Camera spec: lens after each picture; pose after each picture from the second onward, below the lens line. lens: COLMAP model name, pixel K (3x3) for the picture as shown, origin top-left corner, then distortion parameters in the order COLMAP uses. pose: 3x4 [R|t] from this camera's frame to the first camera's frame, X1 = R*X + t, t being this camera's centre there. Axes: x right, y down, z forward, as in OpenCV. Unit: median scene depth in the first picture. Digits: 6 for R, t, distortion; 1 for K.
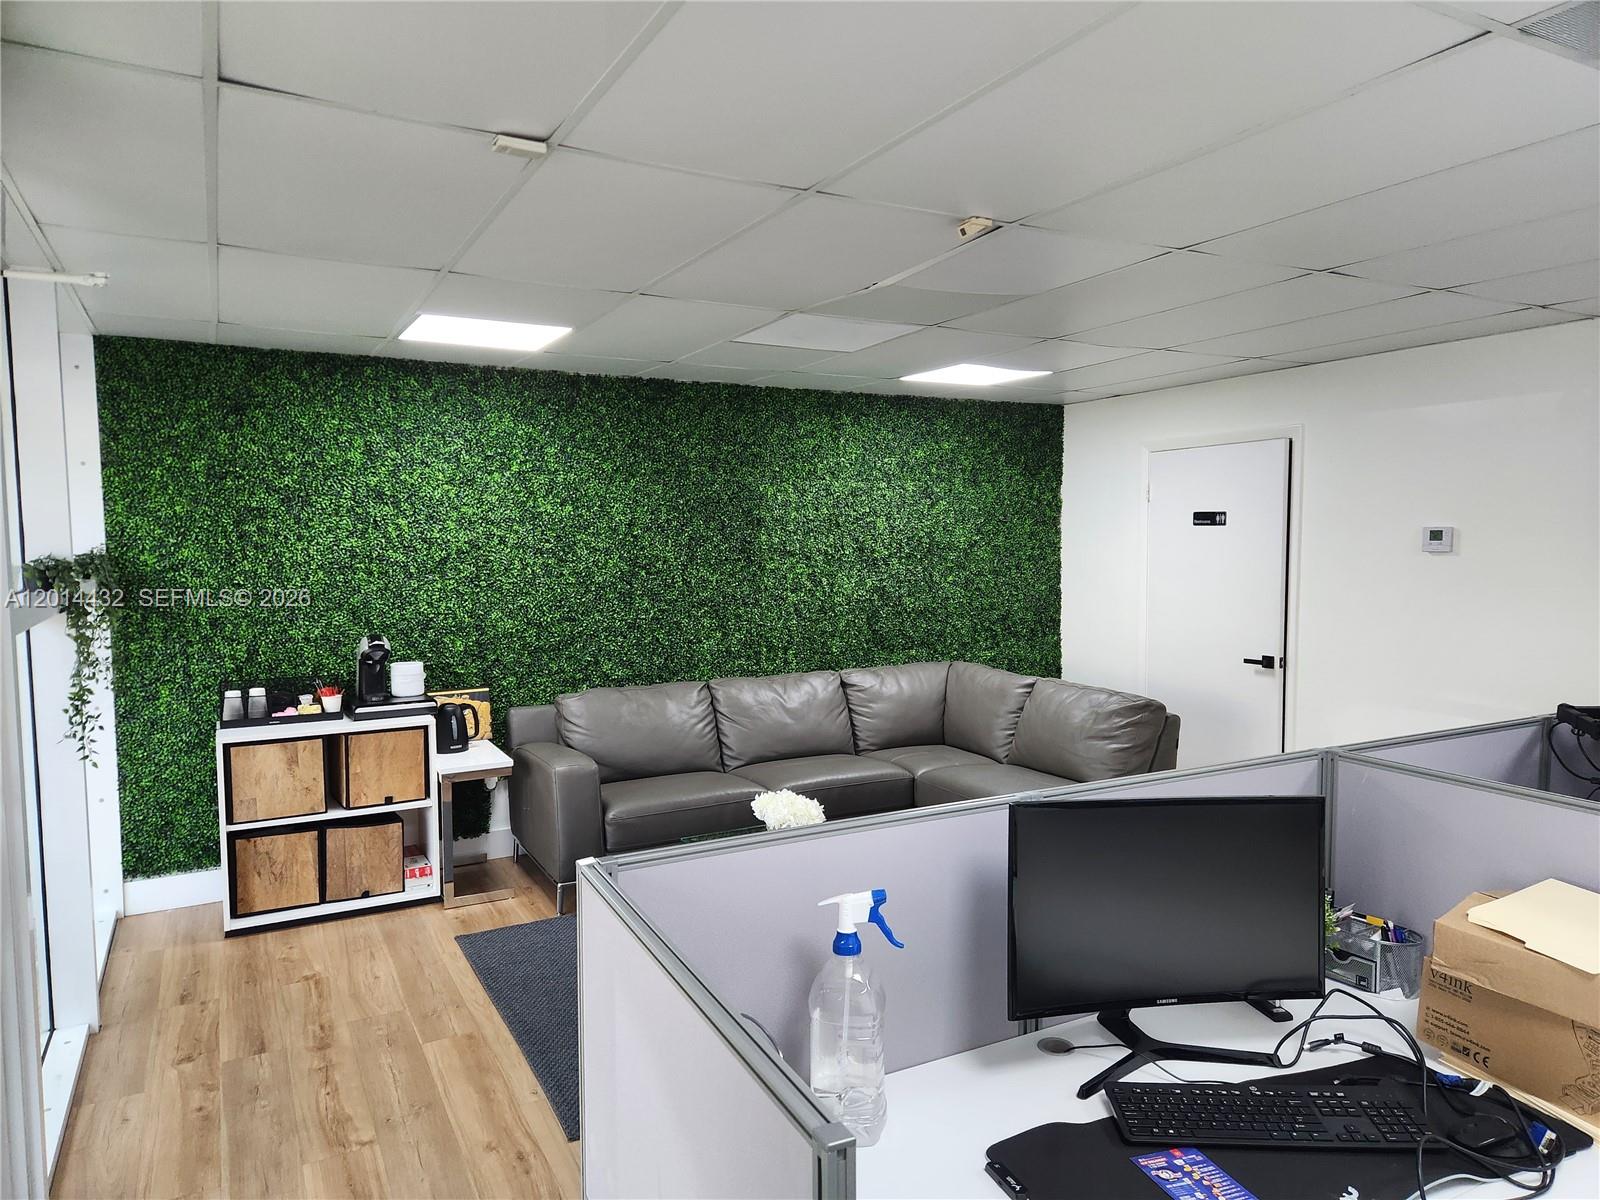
lens RADIAL K [[1060.9, 0, 808.0], [0, 1060.9, 608.6], [0, 0, 1]] dist [0.066895, -0.053938]
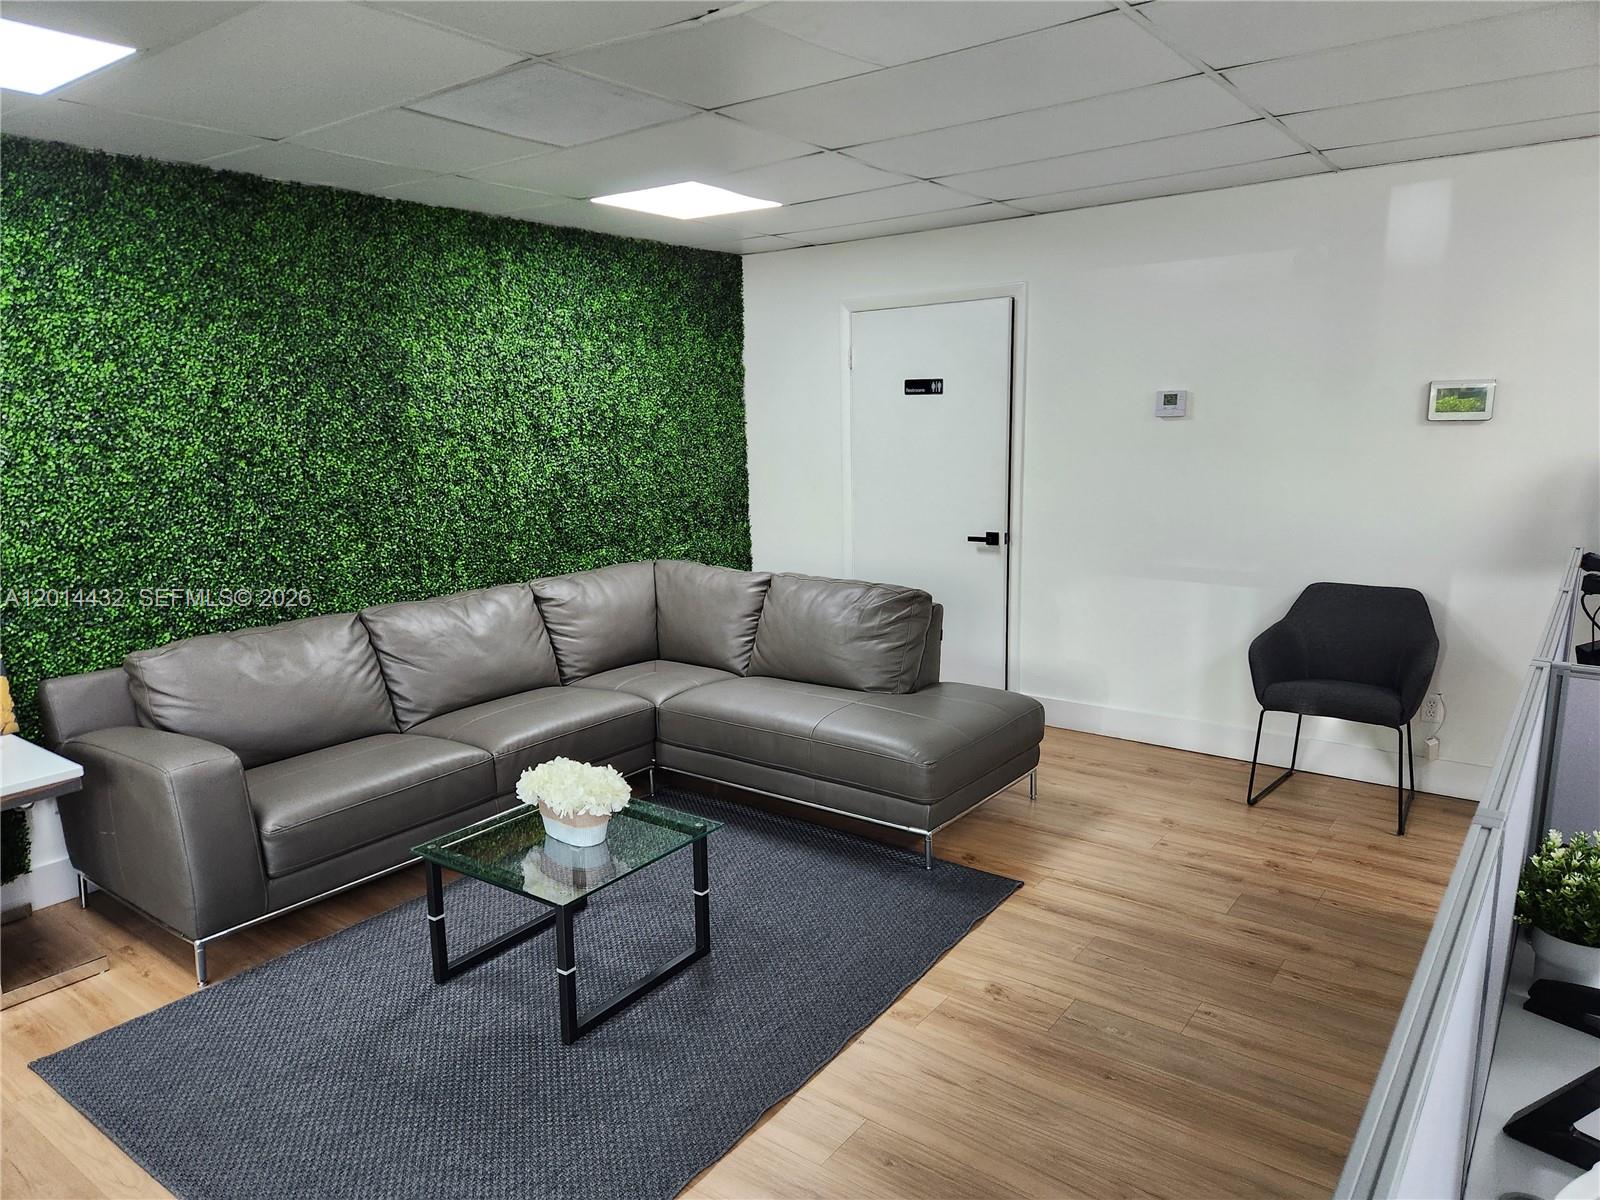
lens RADIAL K [[1060.9, 0, 802.9], [0, 1060.9, 610.3], [0, 0, 1]] dist [0.066895, -0.053938]
pose [[0.909464, -0.087948, 0.406374, -0.115462], [0.042475, 0.991912, 0.119613, -0.007459], [-0.413606, -0.091523, 0.905844, 0.205071]]
